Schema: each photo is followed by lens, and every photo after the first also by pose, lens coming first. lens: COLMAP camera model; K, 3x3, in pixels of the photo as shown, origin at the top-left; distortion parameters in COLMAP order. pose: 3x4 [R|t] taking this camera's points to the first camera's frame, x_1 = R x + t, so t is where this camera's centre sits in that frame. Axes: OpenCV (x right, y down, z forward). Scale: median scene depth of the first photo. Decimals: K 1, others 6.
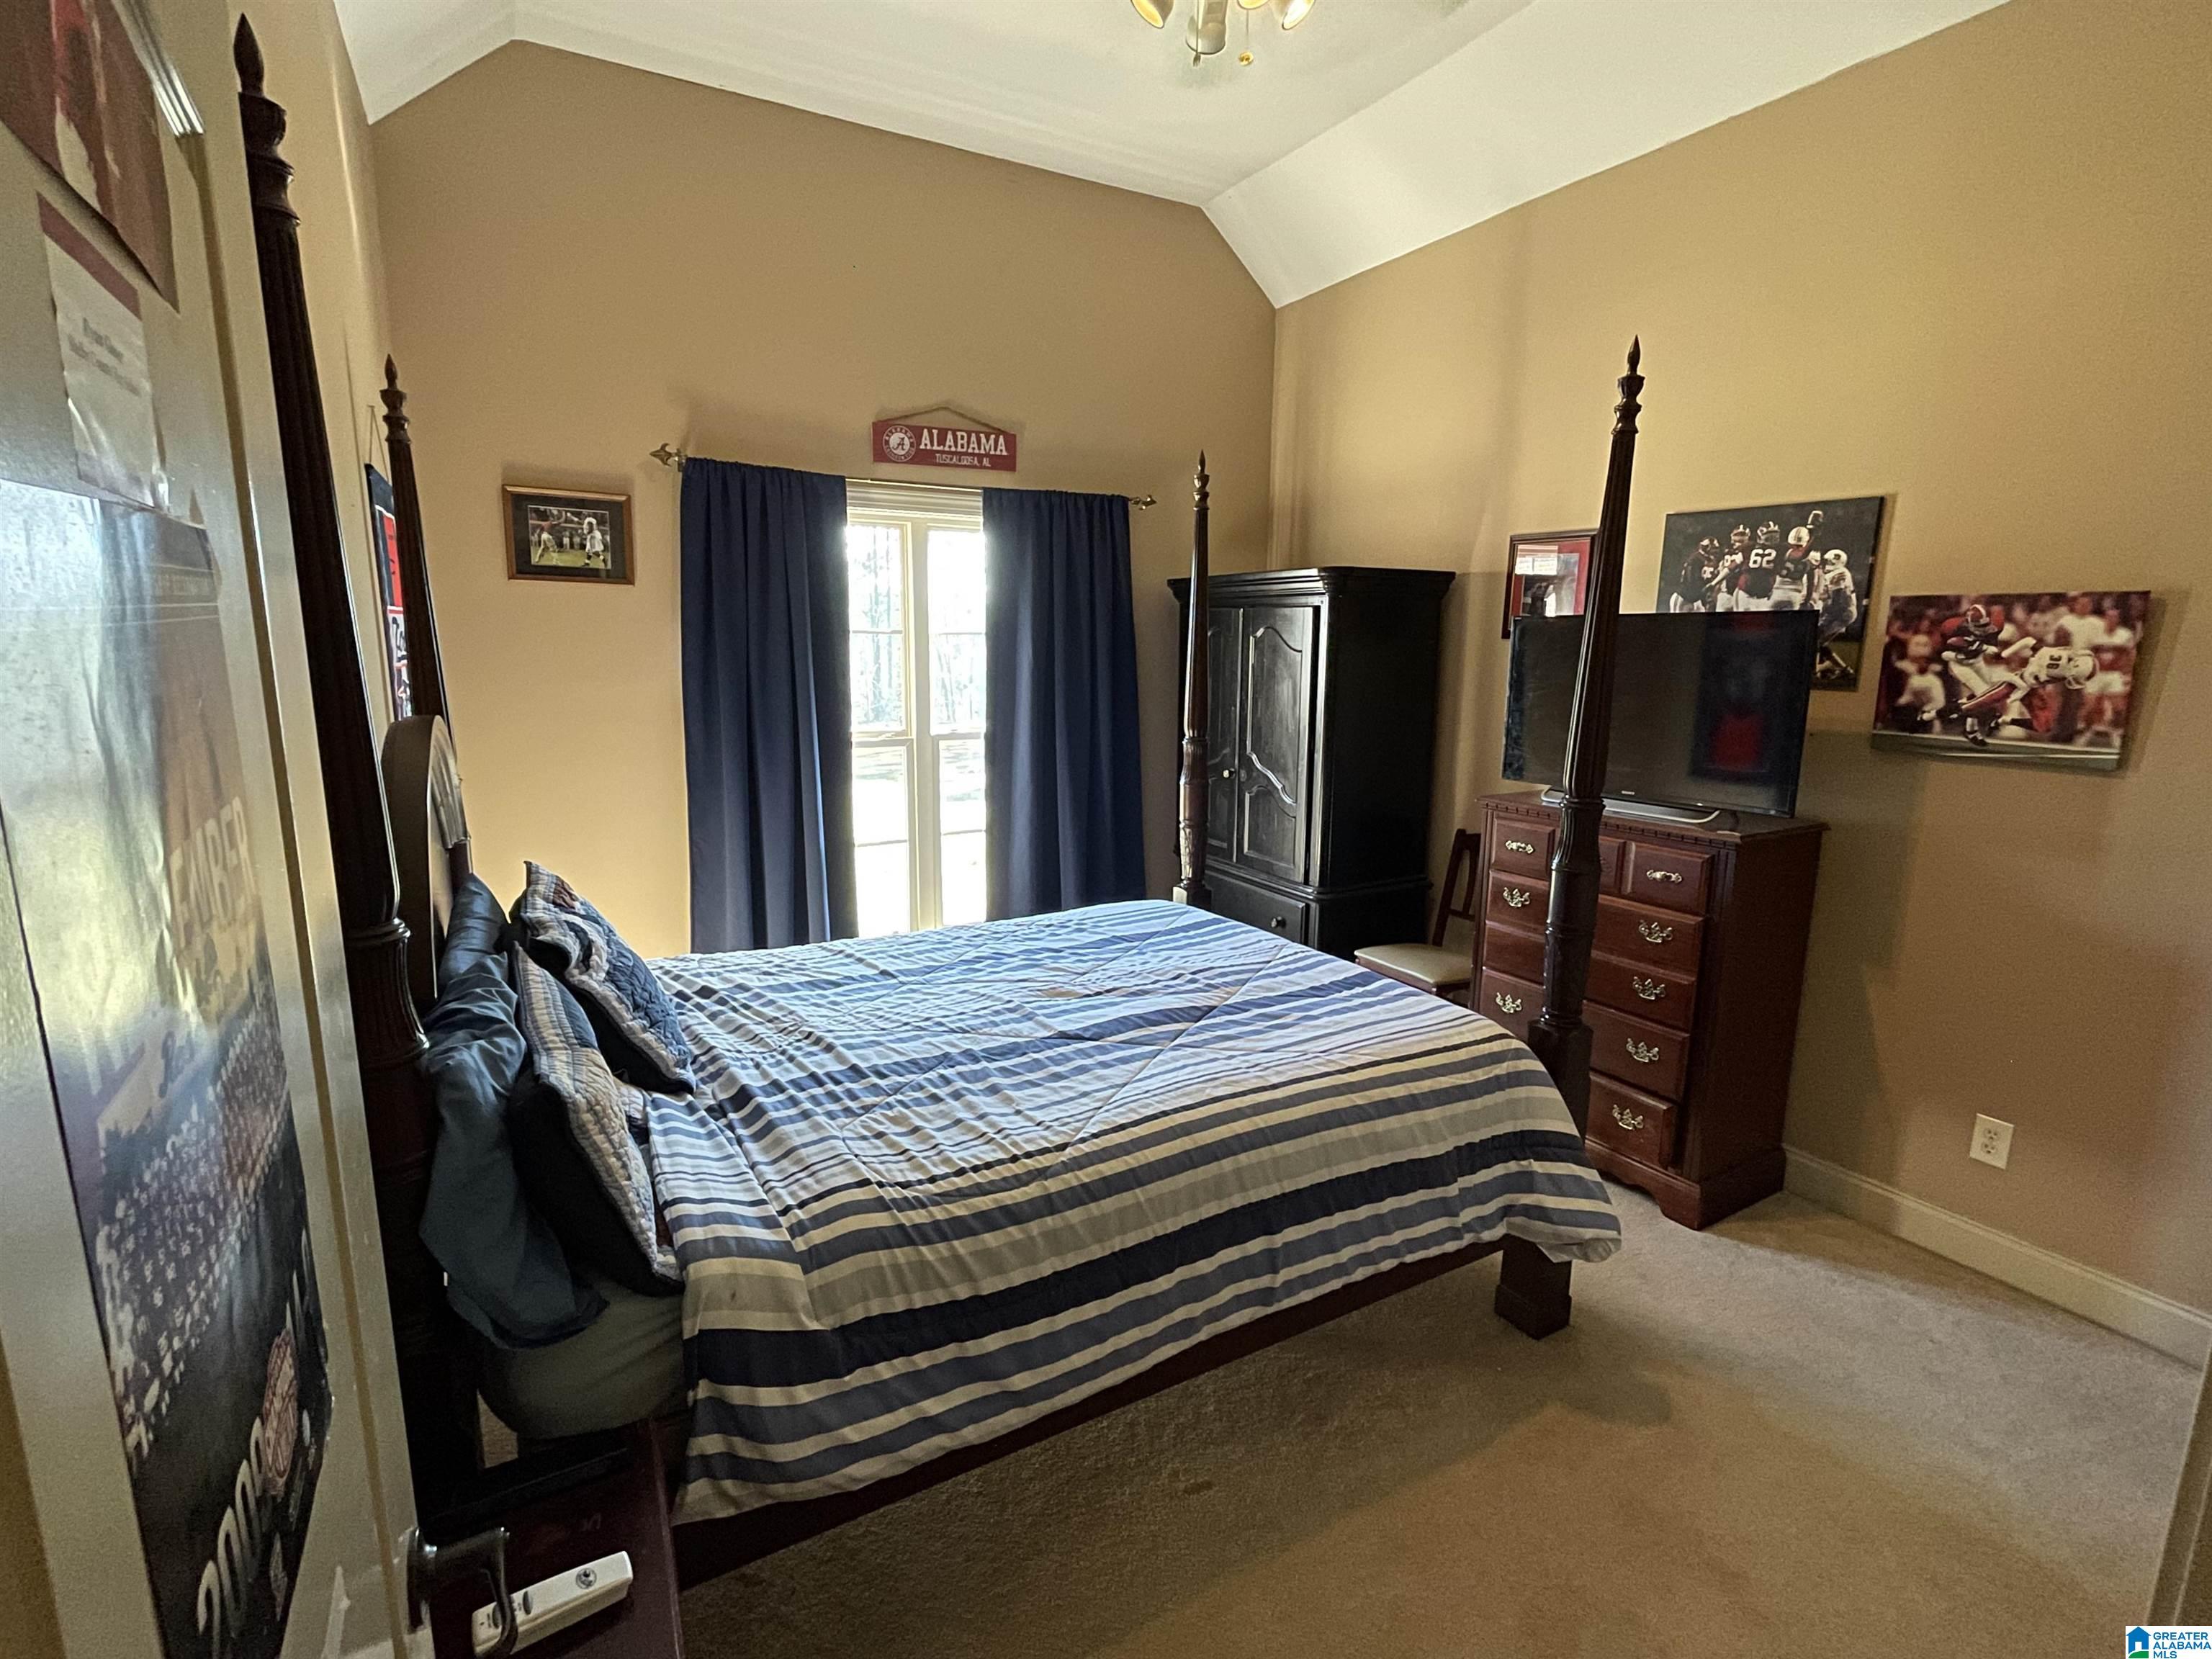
lens RADIAL K [[1061.2, 0, 1101.5], [0, 1061.2, 839.5], [0, 0, 1]] dist [-0.001140, 0.000085]
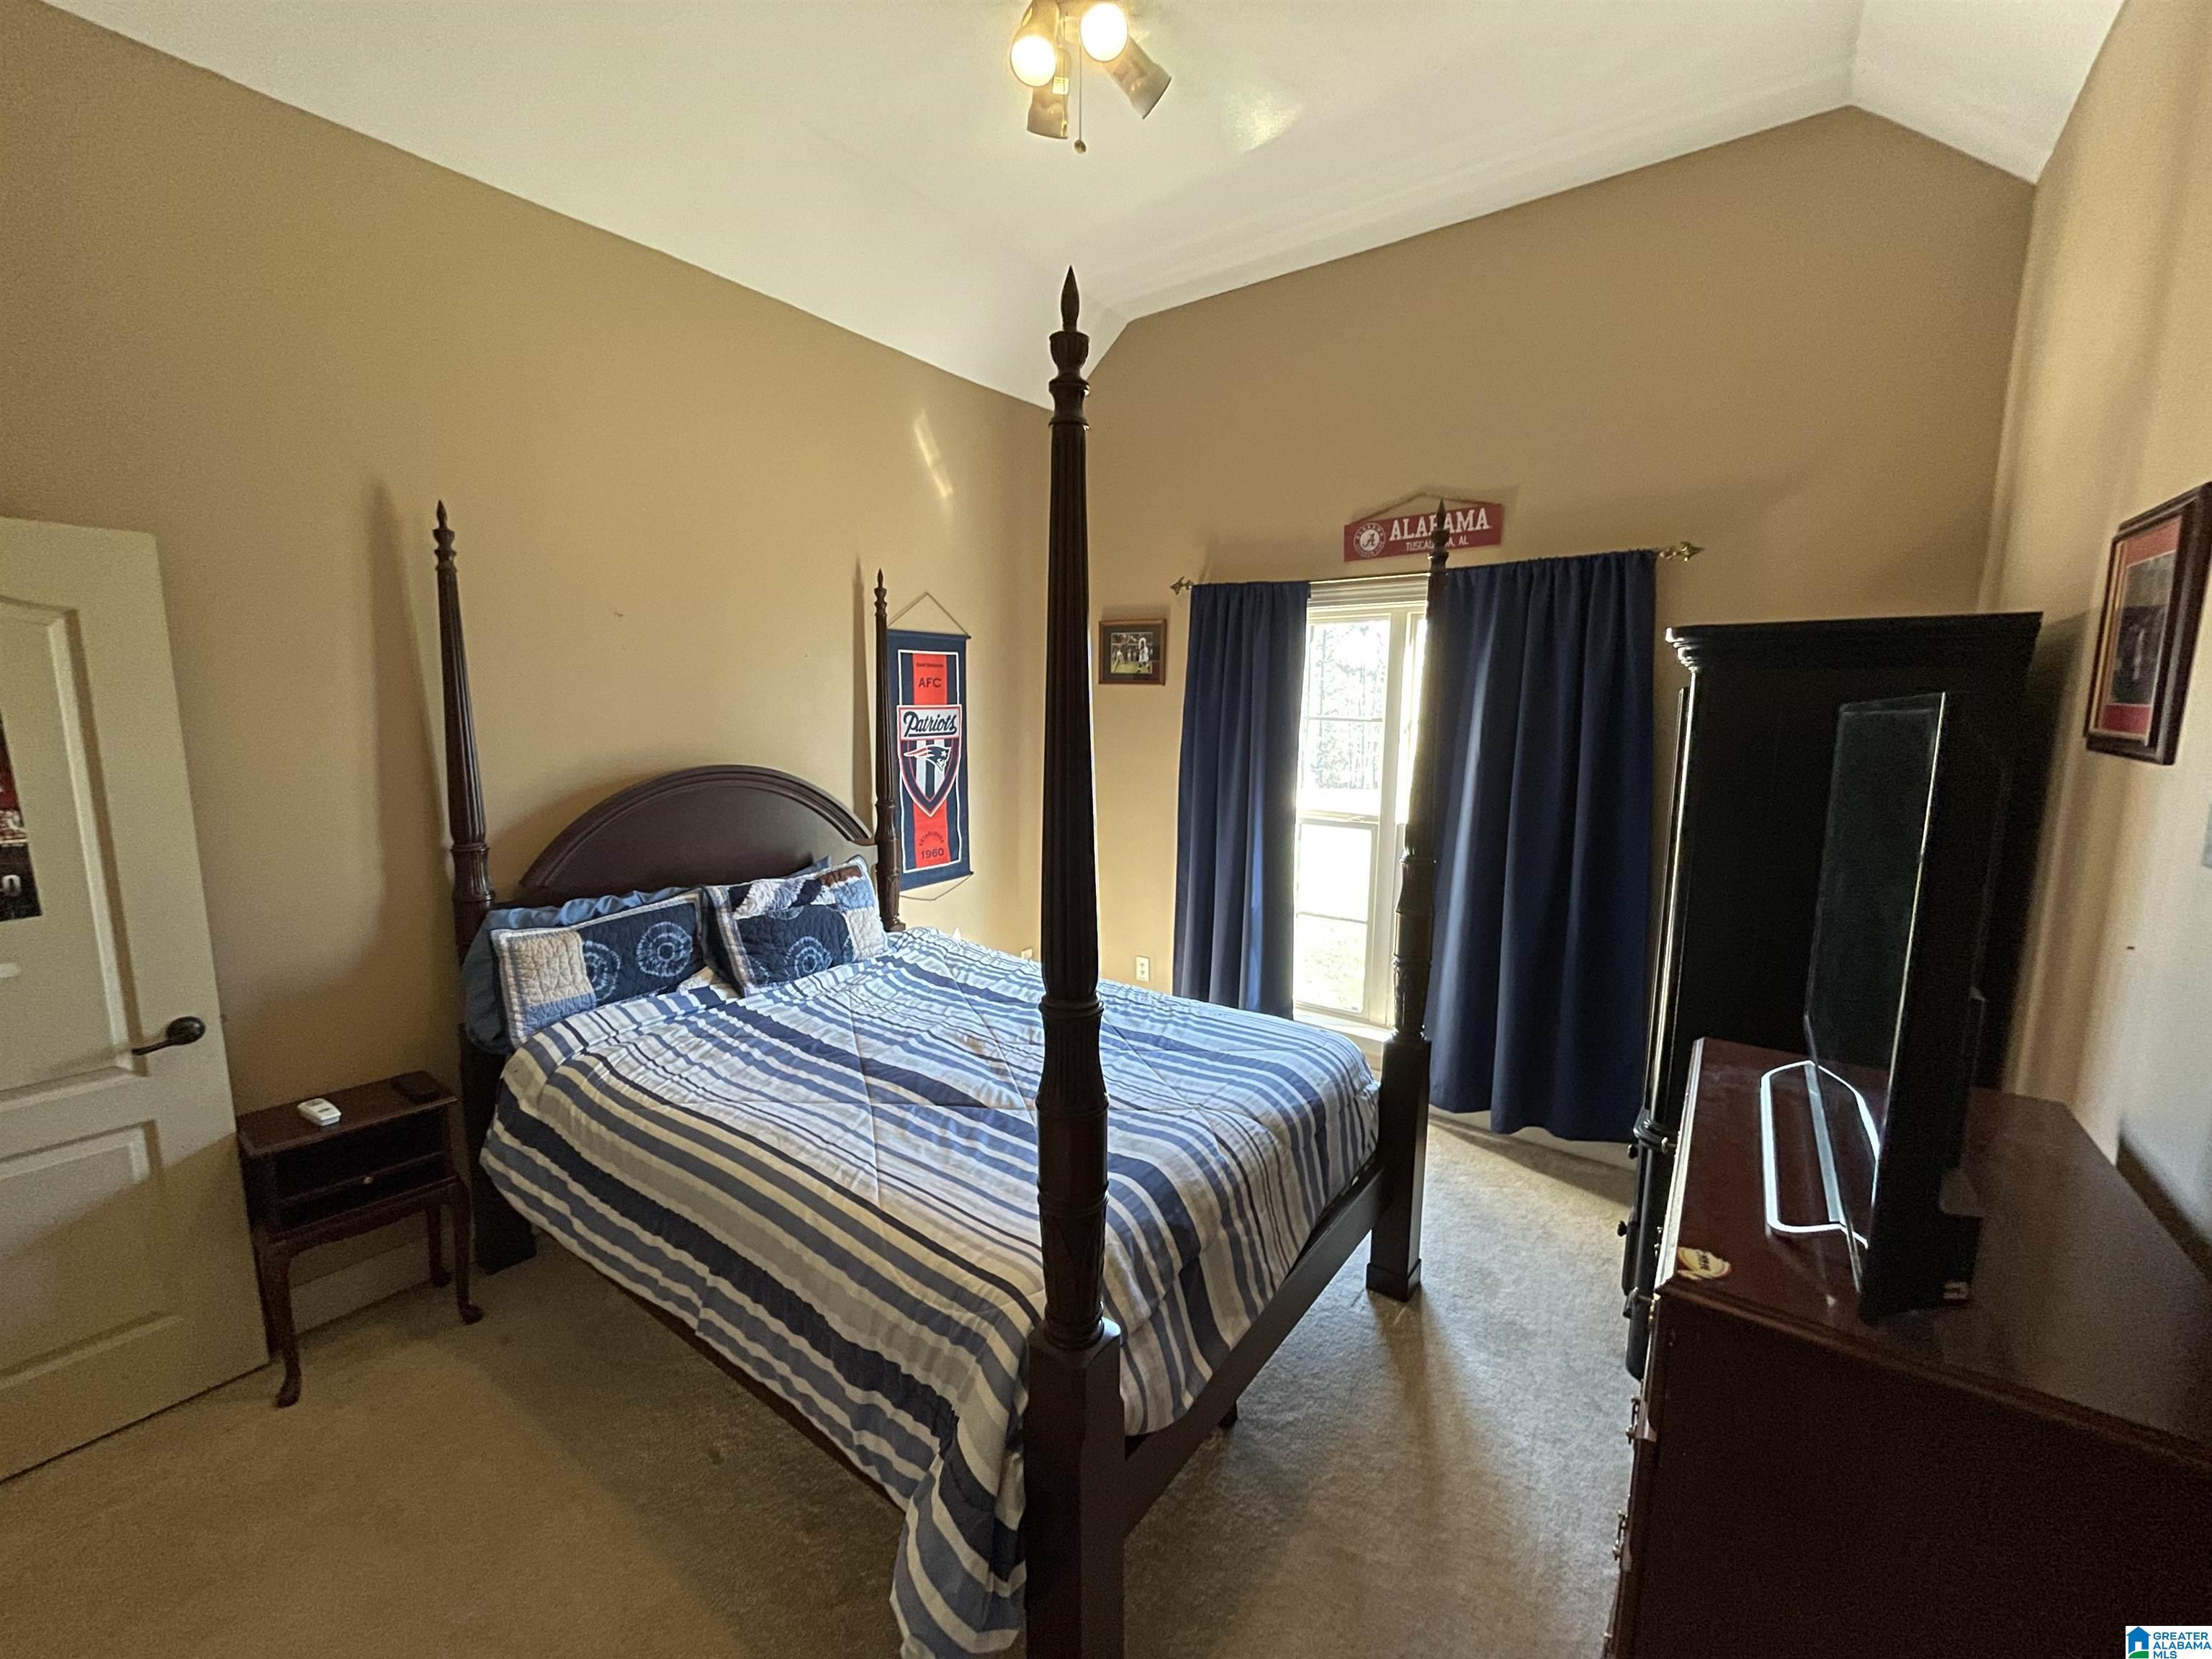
lens RADIAL K [[899.6, 0, 1101.7], [0, 899.6, 824.3], [0, 0, 1]] dist [-0.001048, 0.000073]
pose [[0.394552, 0.116453, -0.911464, 0.622256], [-0.172825, 0.983638, 0.050862, -0.114277], [0.902475, 0.137456, 0.408222, 0.508987]]
